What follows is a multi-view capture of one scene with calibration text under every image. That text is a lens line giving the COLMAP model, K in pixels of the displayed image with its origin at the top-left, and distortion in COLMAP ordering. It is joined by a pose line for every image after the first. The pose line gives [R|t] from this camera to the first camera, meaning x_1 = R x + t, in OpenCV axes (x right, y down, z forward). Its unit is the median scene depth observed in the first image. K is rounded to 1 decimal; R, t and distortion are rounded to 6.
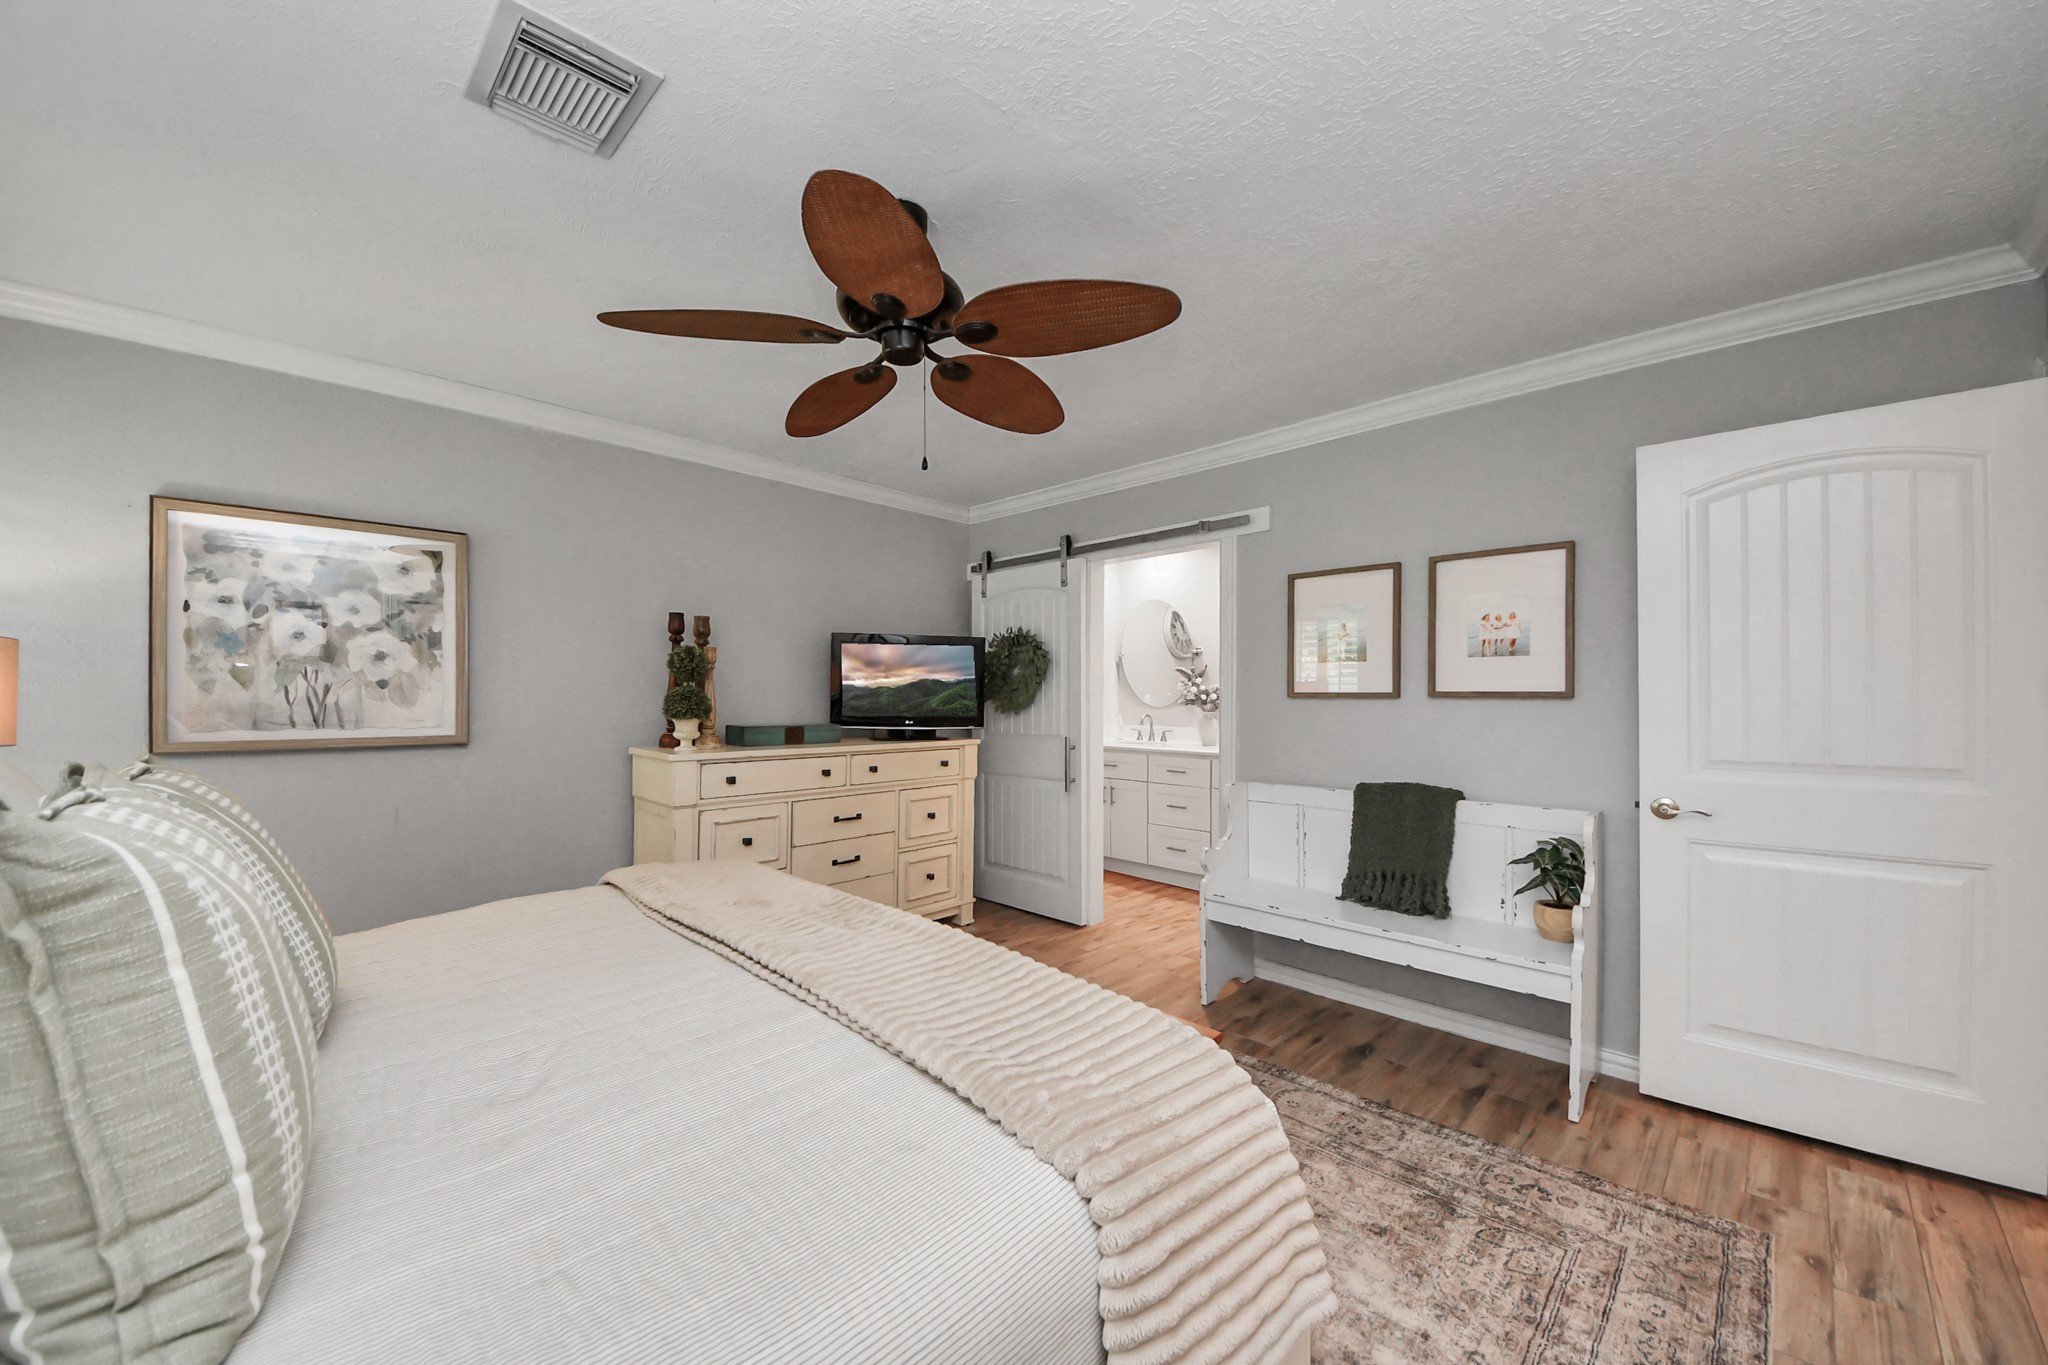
lens RADIAL K [[739.5, 0, 1018.0], [0, 739.5, 686.1], [0, 0, 1]] dist [0.042433, -0.024172]
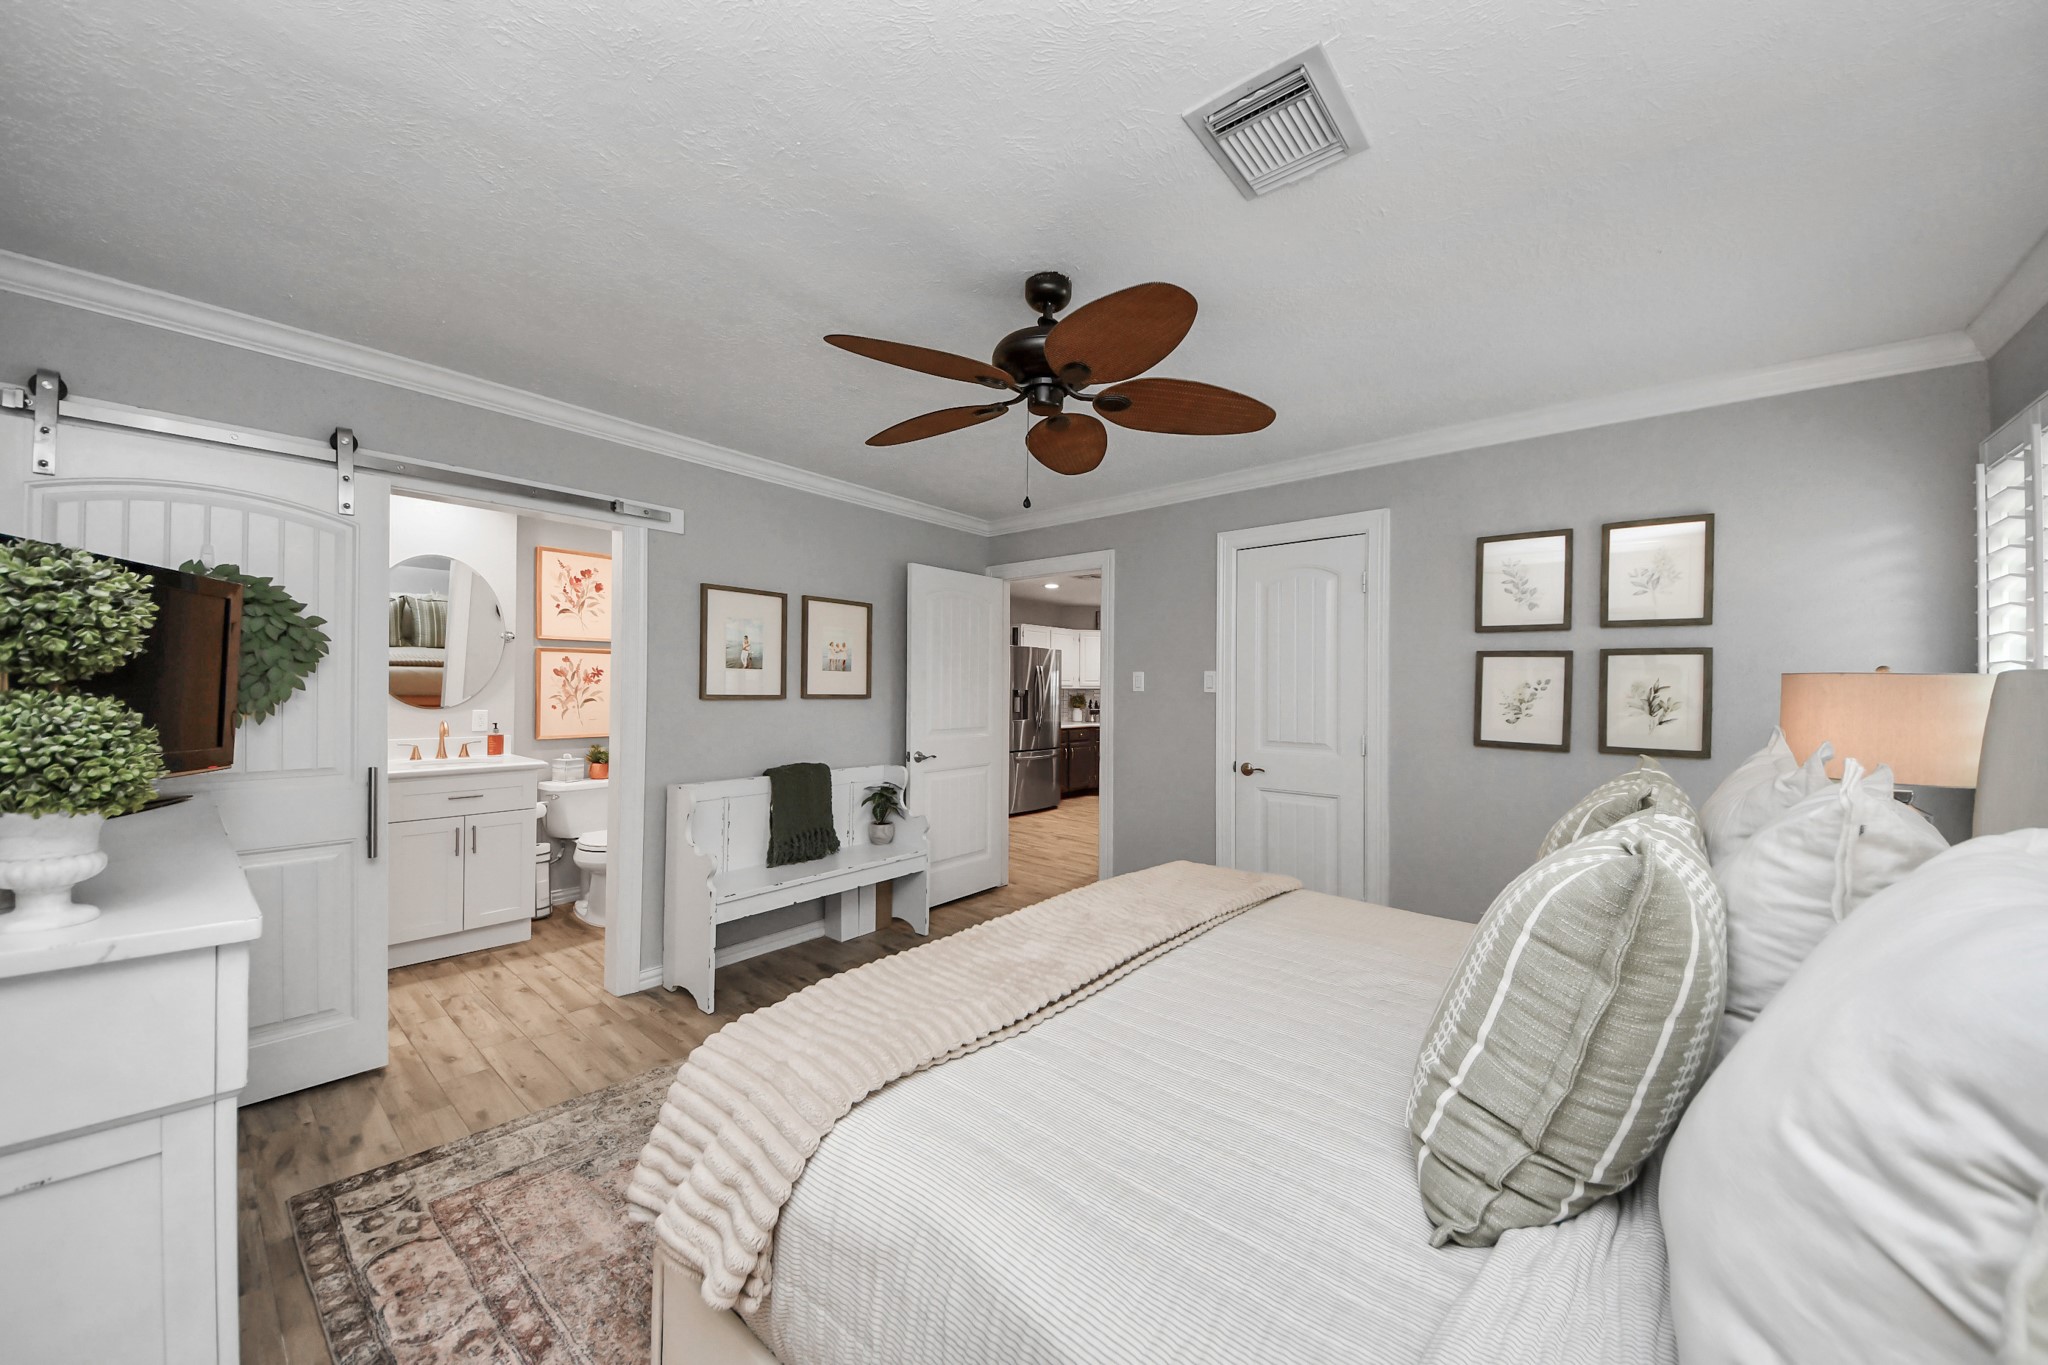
lens RADIAL K [[739.5, 0, 1018.0], [0, 739.5, 686.1], [0, 0, 1]] dist [0.042433, -0.024172]
pose [[-0.074906, 0.002291, 0.997188, -0.841129], [-0.019091, 0.999811, -0.003731, -0.010630], [-0.997008, -0.019316, -0.074848, 0.735561]]
